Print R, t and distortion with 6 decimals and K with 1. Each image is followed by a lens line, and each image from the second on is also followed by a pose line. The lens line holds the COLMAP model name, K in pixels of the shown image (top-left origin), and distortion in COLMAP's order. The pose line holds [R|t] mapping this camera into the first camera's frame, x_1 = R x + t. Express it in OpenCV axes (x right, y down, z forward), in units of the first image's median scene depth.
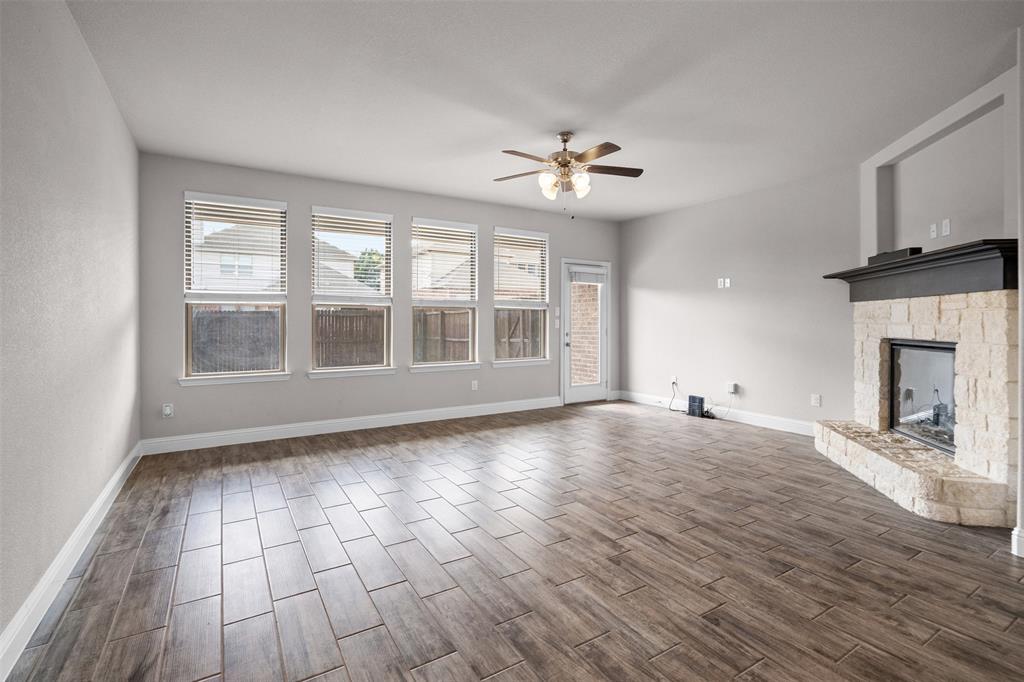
lens RADIAL K [[470.4, 0, 518.8], [0, 470.4, 321.9], [0, 0, 1]] dist [-0.009172, -0.000255]
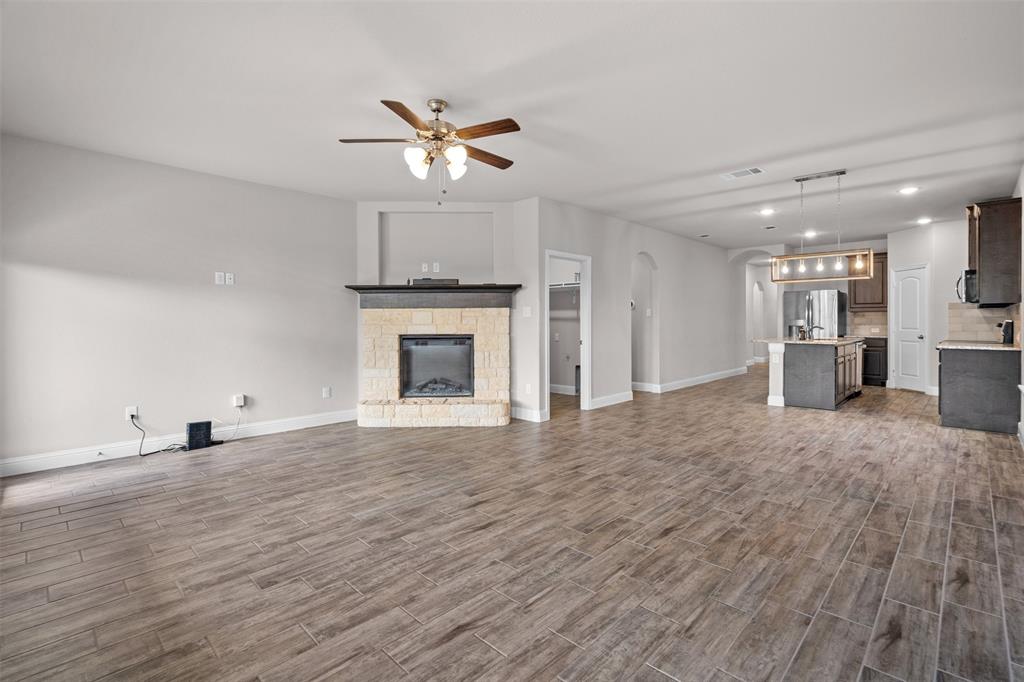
lens RADIAL K [[470.4, 0, 514.3], [0, 470.4, 330.0], [0, 0, 1]] dist [-0.009172, -0.000255]
pose [[-0.222066, -0.014760, 0.974920, -0.730464], [0.007615, 0.999829, 0.016872, -0.002315], [-0.975002, 0.011170, -0.221916, 1.008008]]
